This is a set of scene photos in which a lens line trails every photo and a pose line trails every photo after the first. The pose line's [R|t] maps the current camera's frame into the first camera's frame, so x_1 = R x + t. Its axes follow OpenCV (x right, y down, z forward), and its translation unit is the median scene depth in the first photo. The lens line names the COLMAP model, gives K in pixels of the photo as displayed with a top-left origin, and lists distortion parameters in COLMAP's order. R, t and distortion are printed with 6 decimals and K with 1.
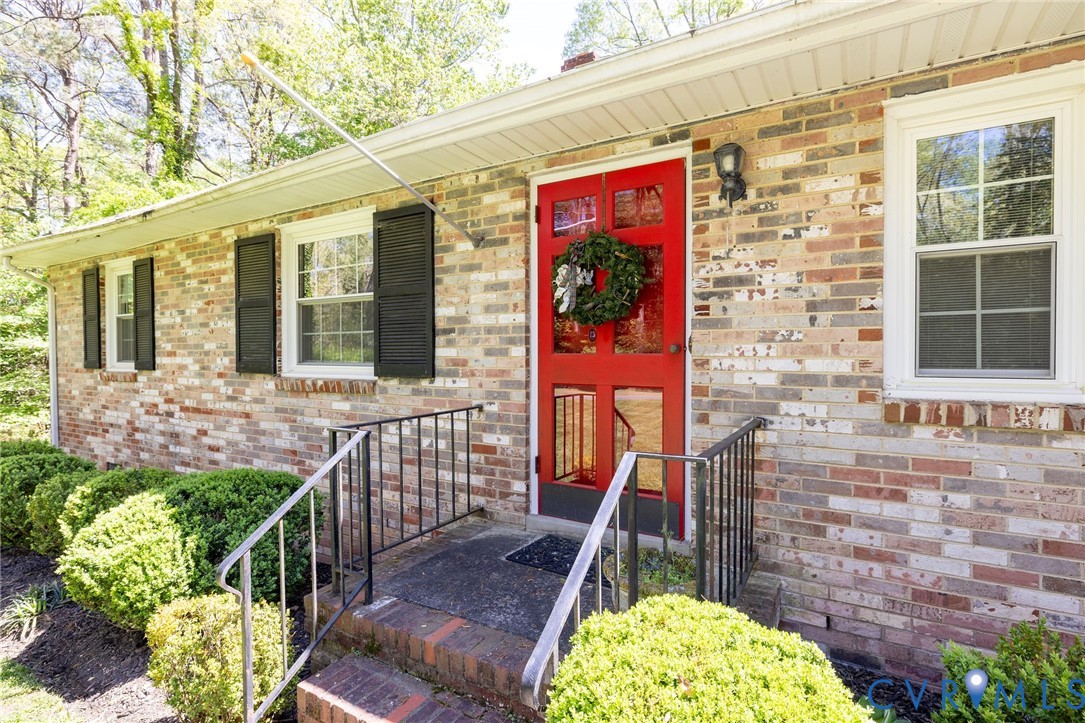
lens RADIAL K [[528.2, 0, 533.6], [0, 528.2, 361.1], [0, 0, 1]] dist [-0.003373, -0.000003]
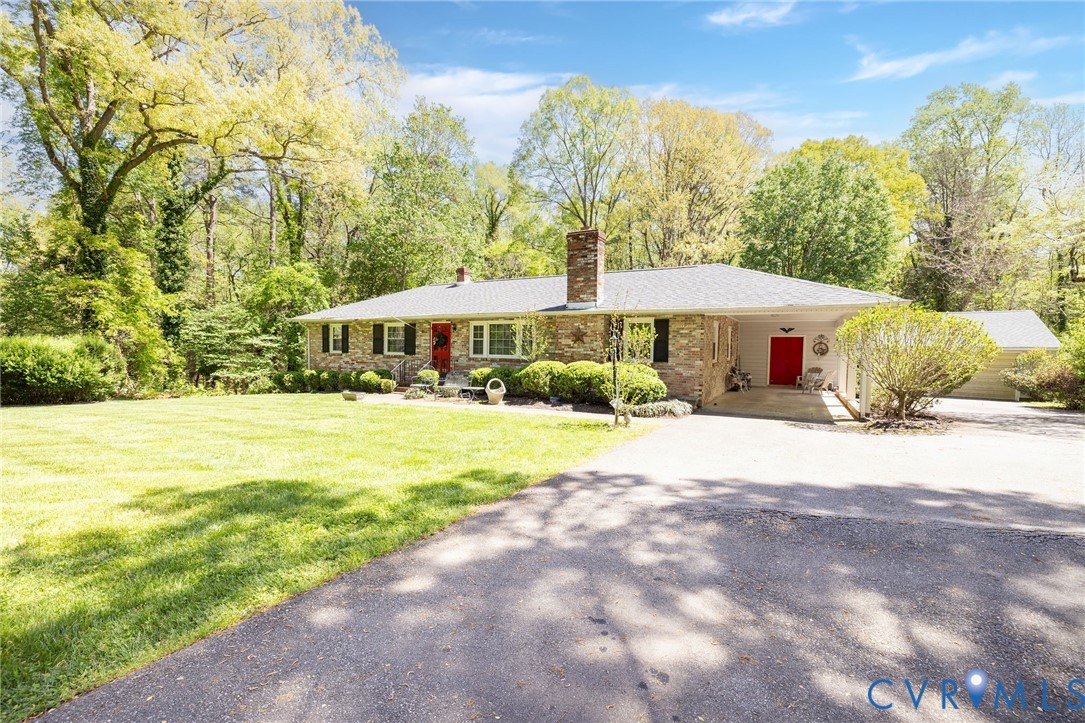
lens RADIAL K [[465.2, 0, 520.0], [0, 465.2, 356.2], [0, 0, 1]] dist [0.003457, -0.000152]
pose [[0.999841, 0.013871, -0.011240, 0.821165], [-0.013742, 0.999839, 0.011527, -0.021725], [0.011398, -0.011370, 0.999870, -3.294833]]
